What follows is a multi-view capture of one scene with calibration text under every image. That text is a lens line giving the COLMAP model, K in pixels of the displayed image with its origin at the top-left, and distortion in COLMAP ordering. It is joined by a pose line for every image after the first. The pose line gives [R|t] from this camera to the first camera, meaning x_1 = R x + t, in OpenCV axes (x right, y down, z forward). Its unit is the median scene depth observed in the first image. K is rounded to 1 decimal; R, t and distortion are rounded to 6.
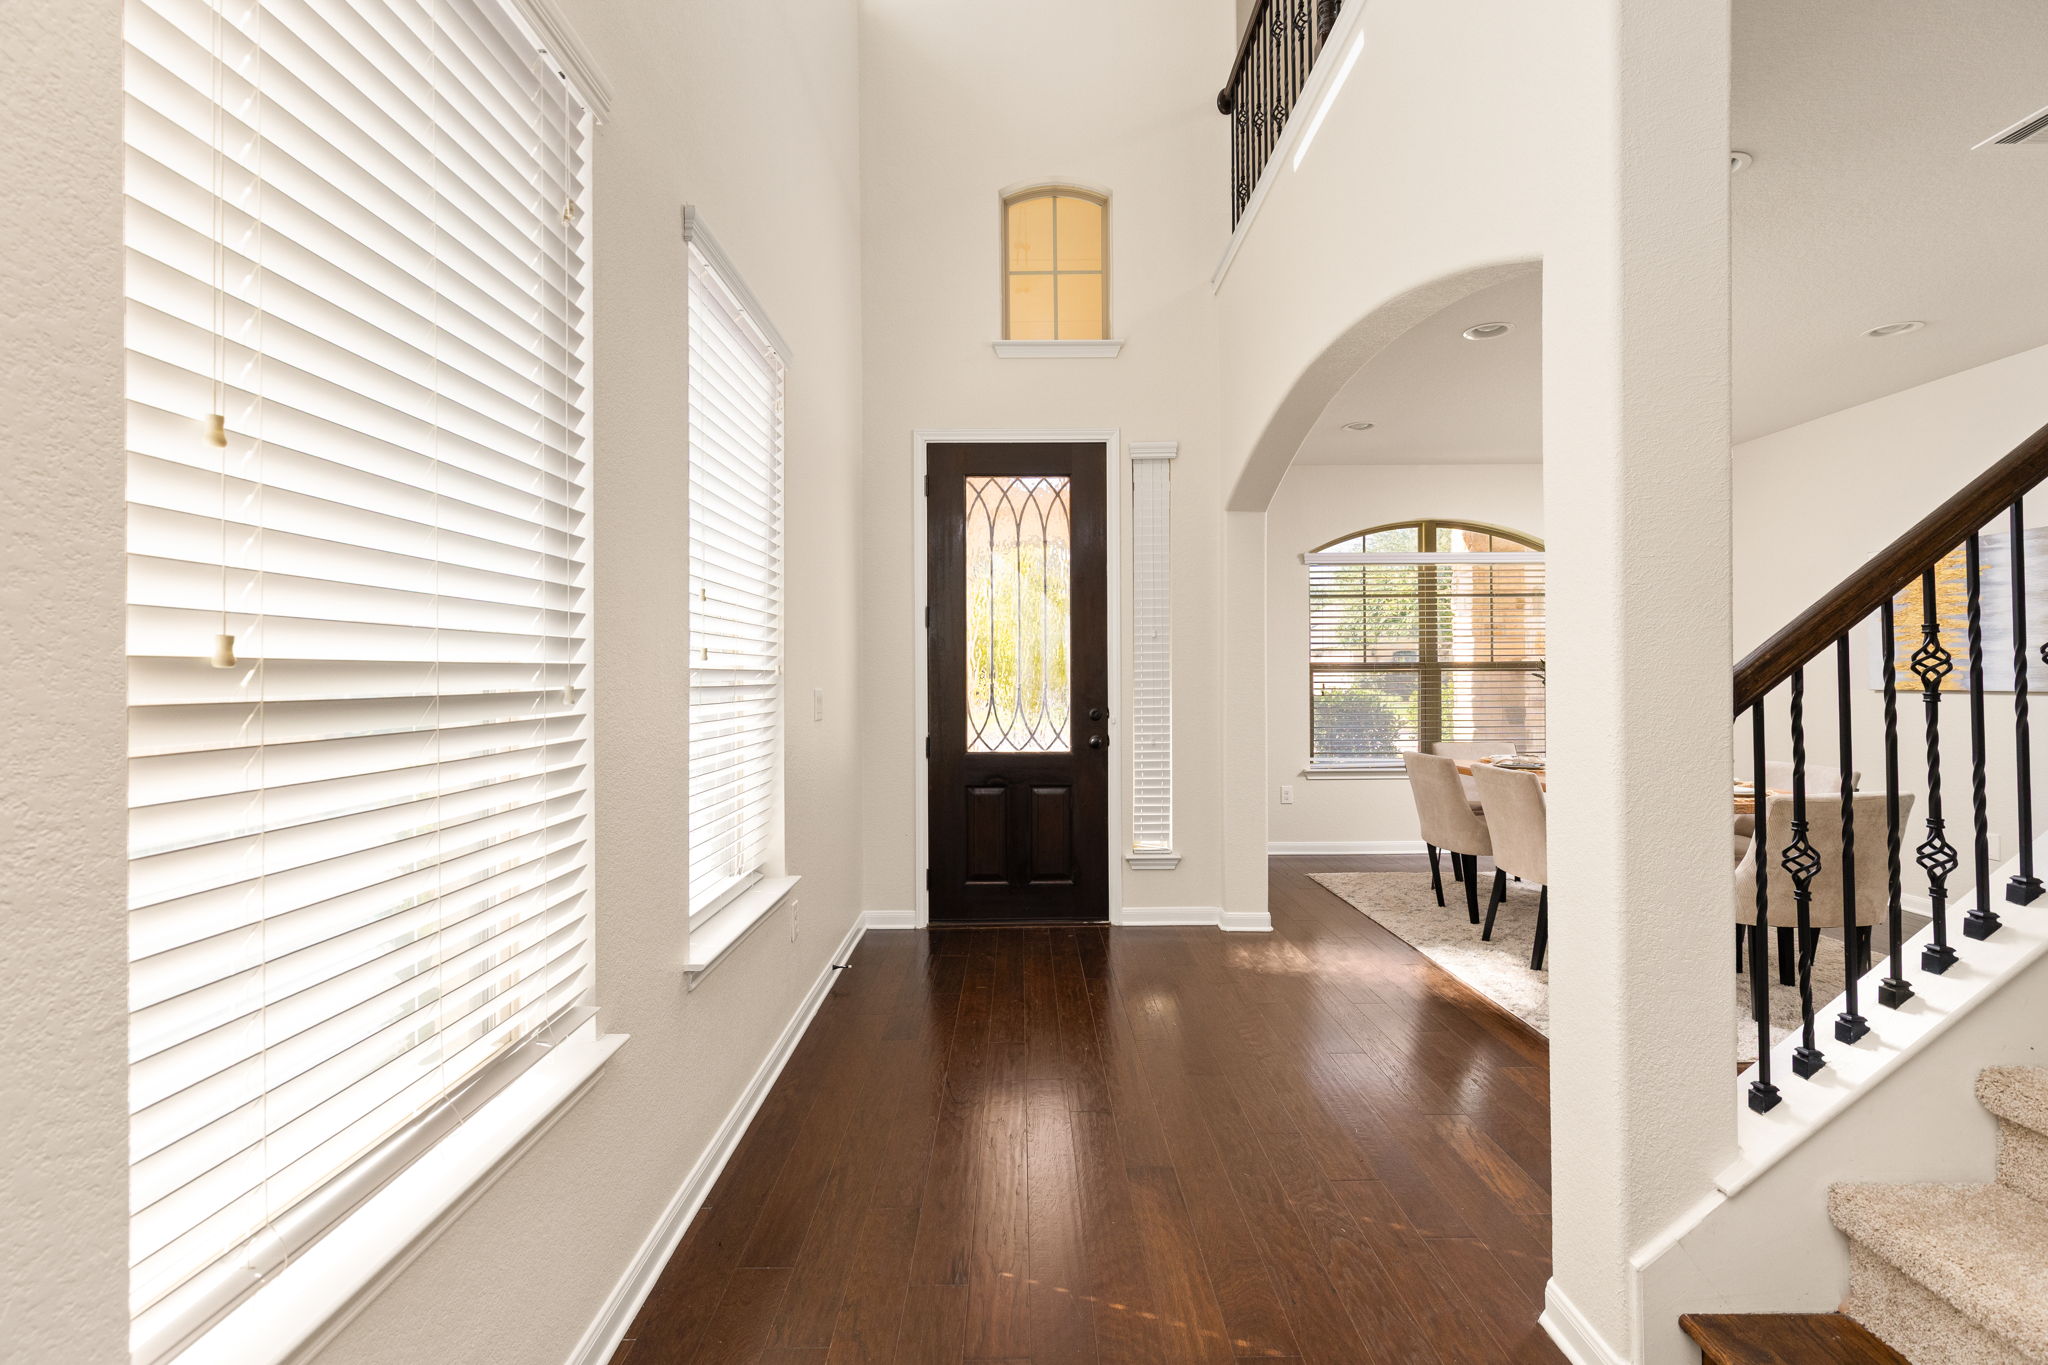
lens RADIAL K [[943.2, 0, 1014.6], [0, 943.2, 679.1], [0, 0, 1]] dist [0.014863, -0.002832]
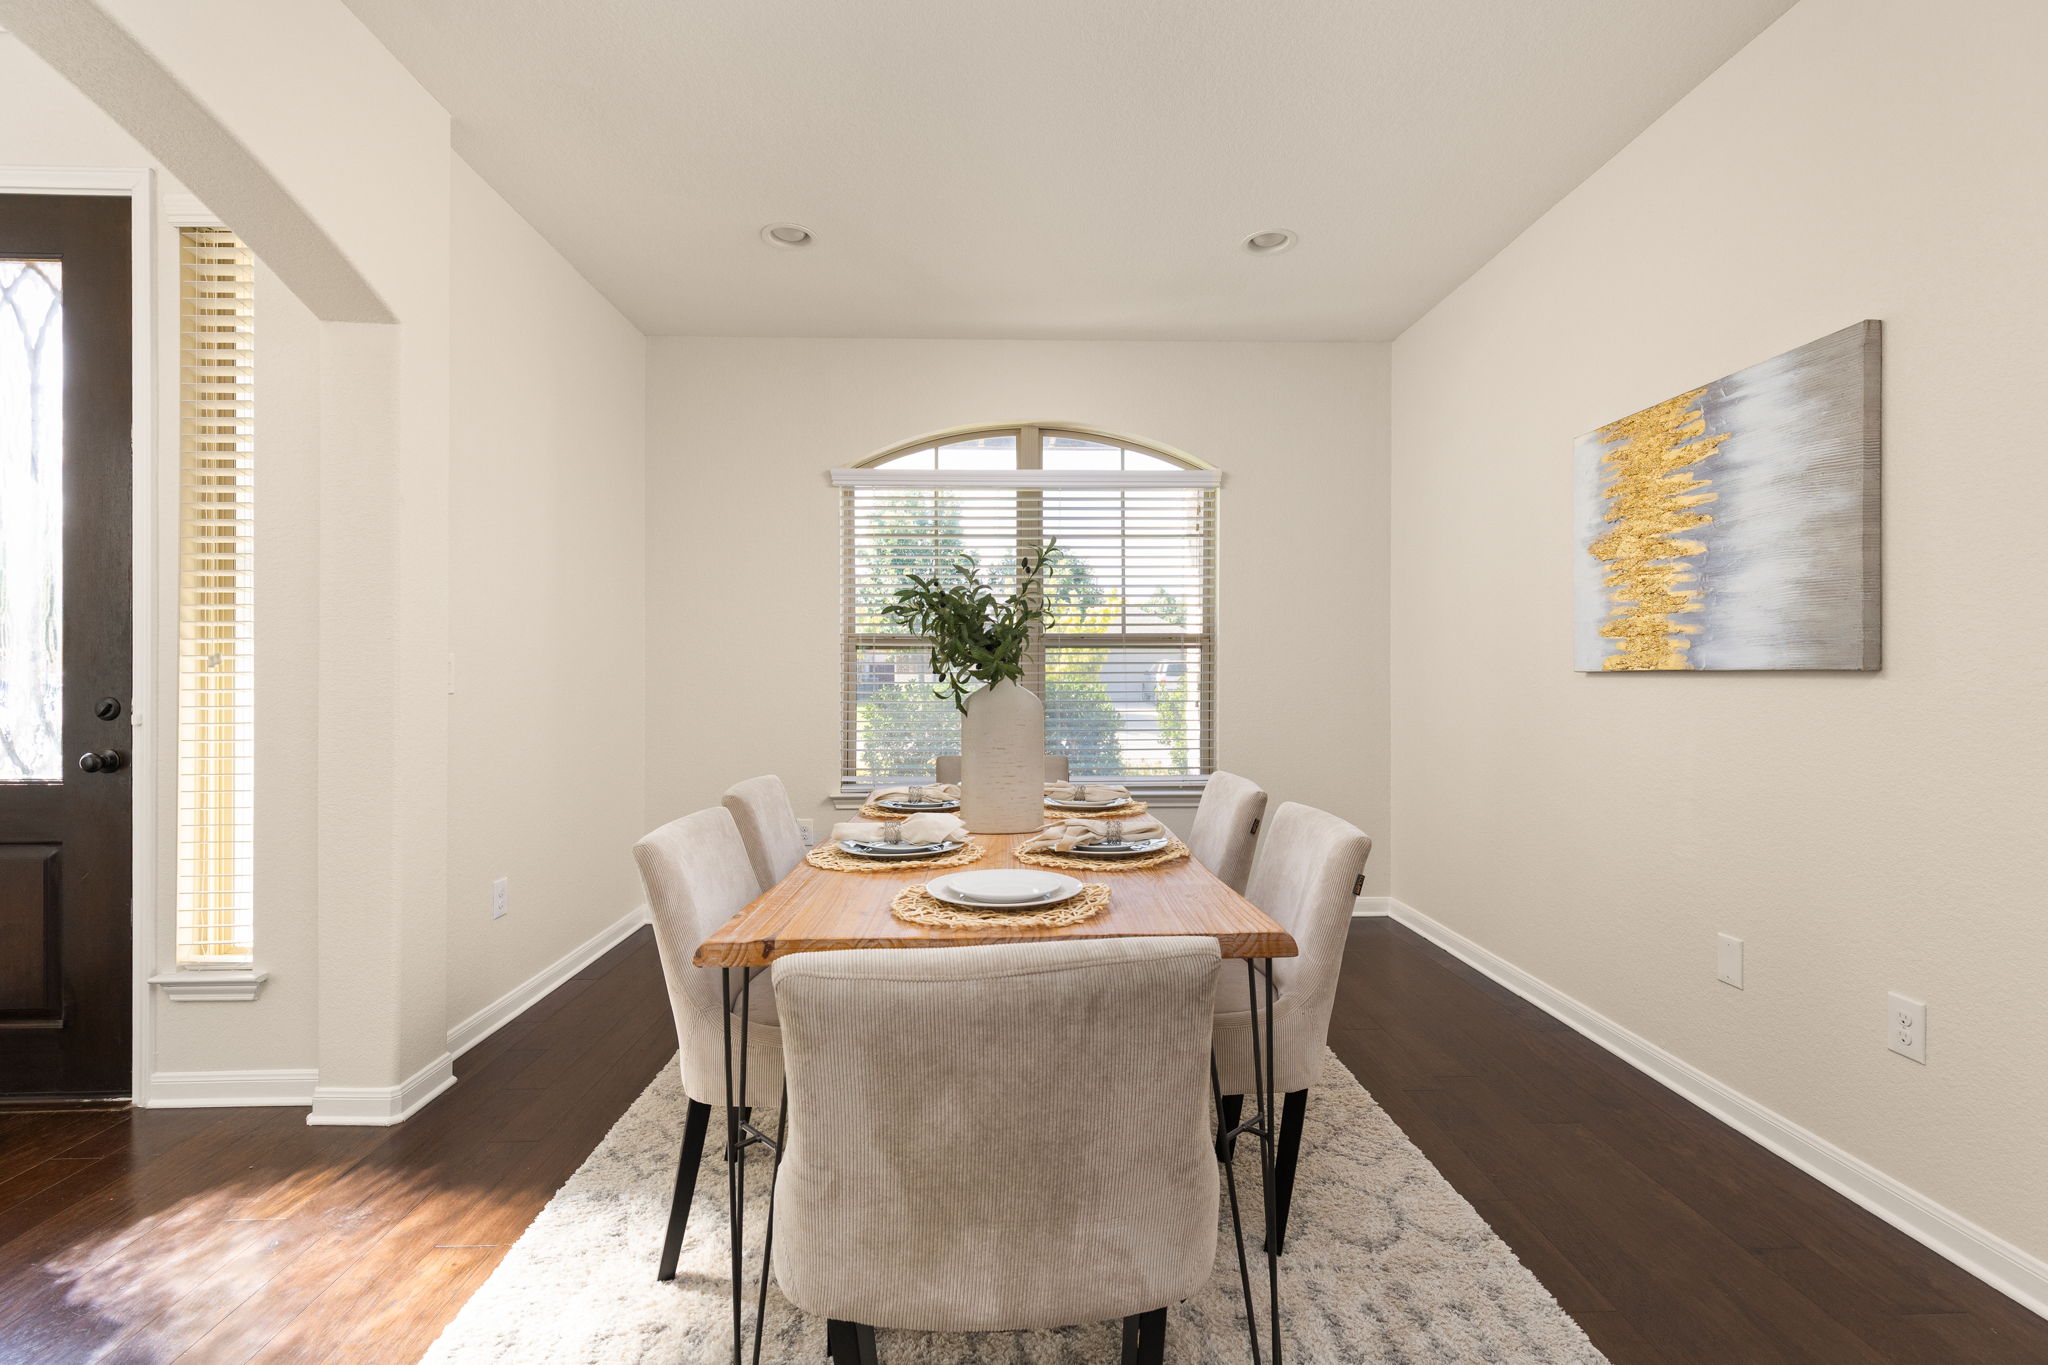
lens RADIAL K [[943.2, 0, 1024.6], [0, 943.2, 666.9], [0, 0, 1]] dist [0.014863, -0.002832]
pose [[0.999825, 0.006676, 0.017474, 0.428561], [-0.006482, 0.999917, -0.011139, 0.013170], [-0.017547, 0.011024, 0.999785, 0.331816]]
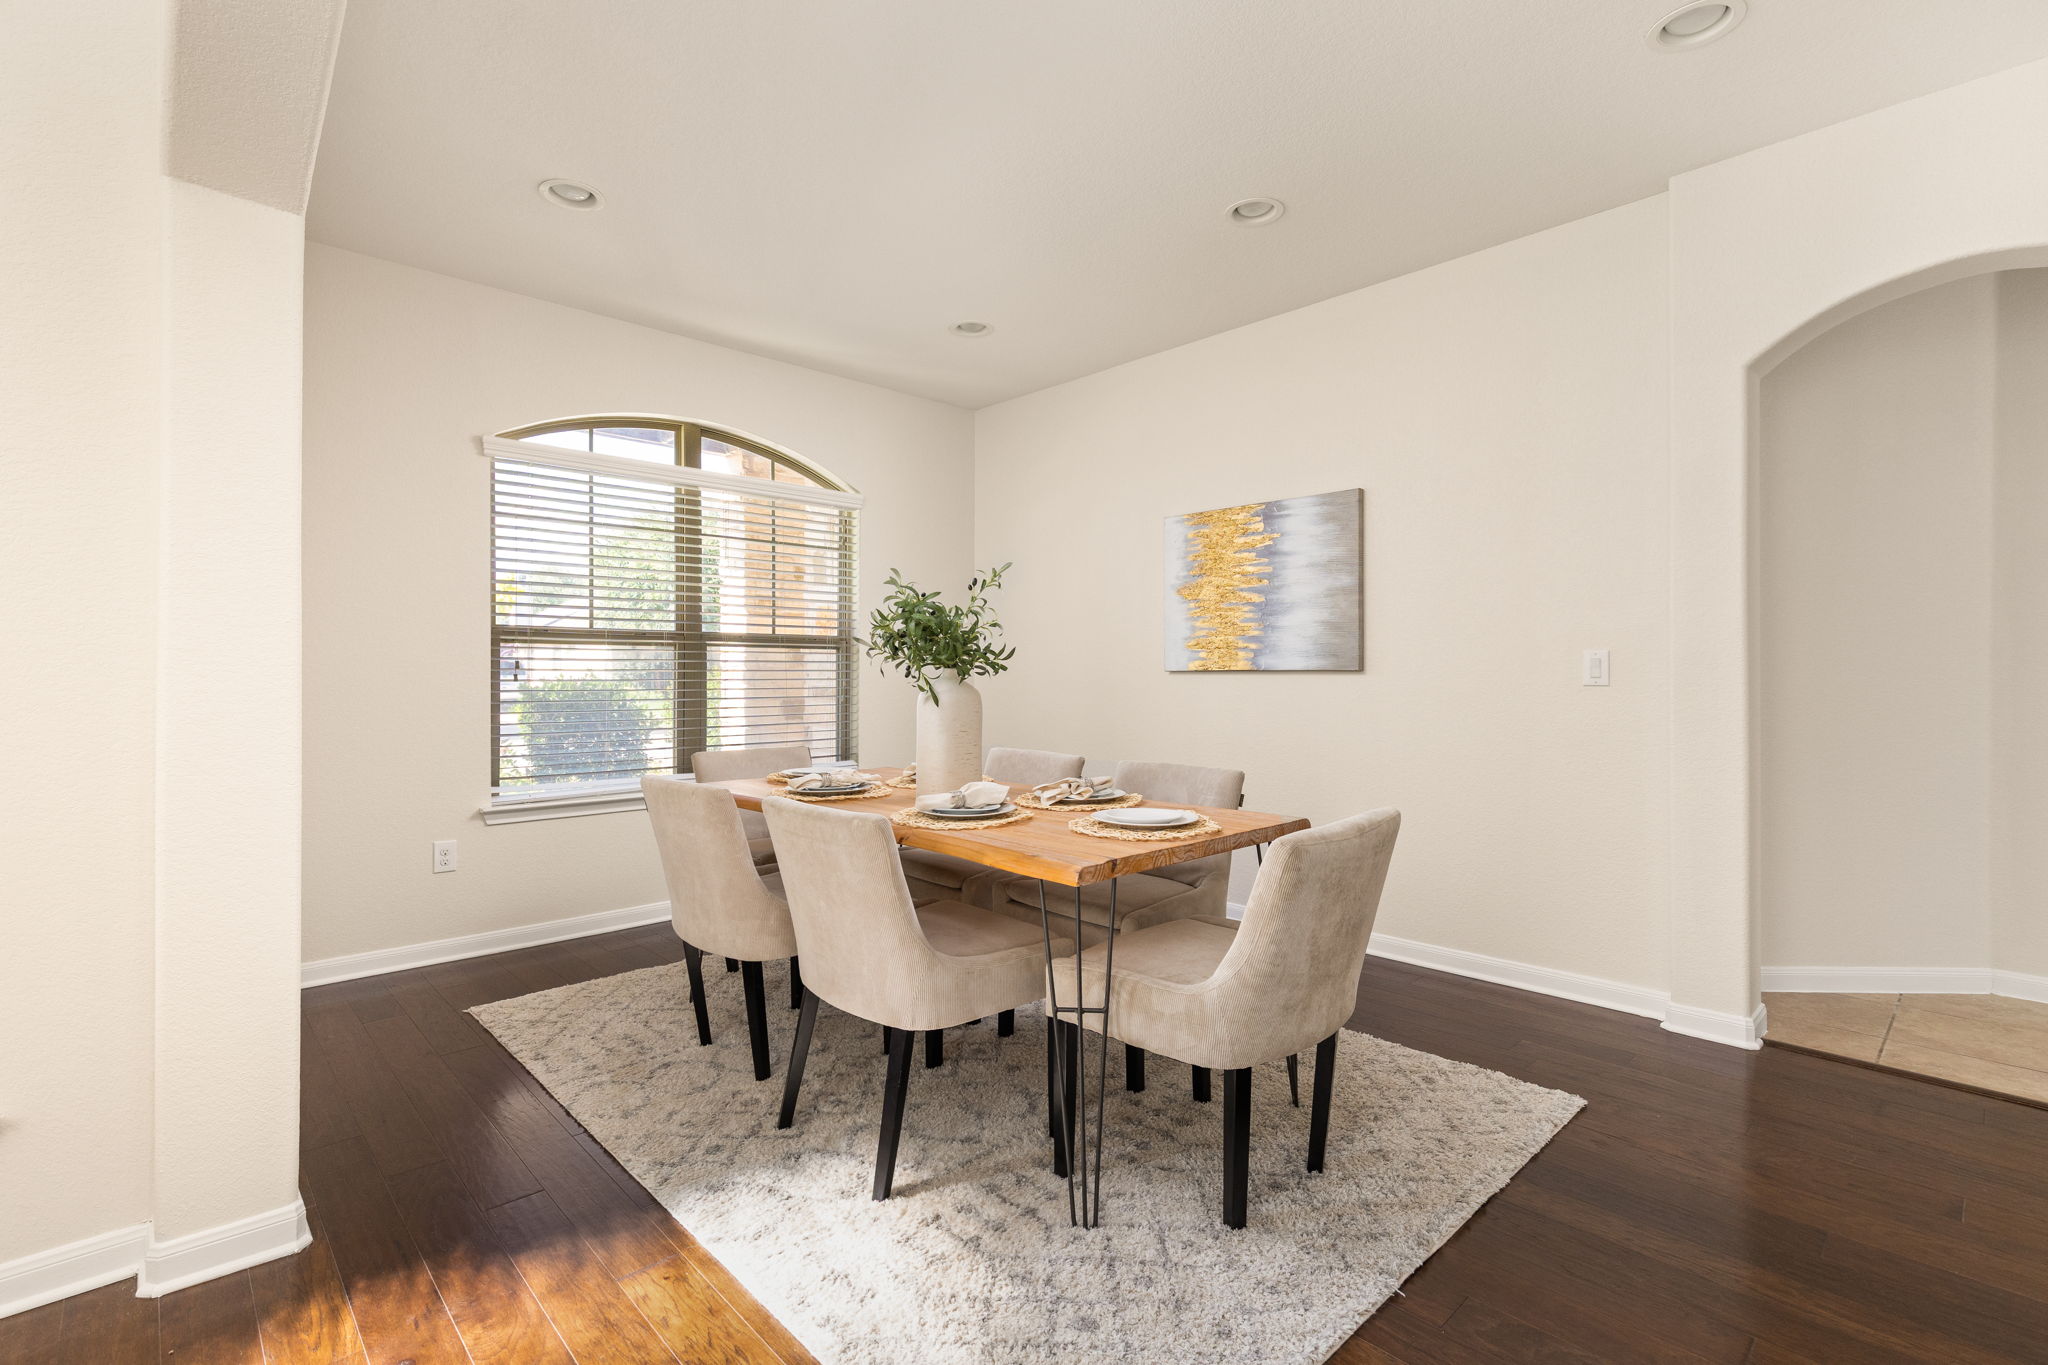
lens RADIAL K [[943.2, 0, 1014.1], [0, 943.2, 669.5], [0, 0, 1]] dist [0.014863, -0.002832]
pose [[0.736401, 0.009876, 0.676473, 0.153380], [-0.004668, 0.999944, -0.009518, 0.014729], [-0.676529, 0.003851, 0.736406, 0.348065]]
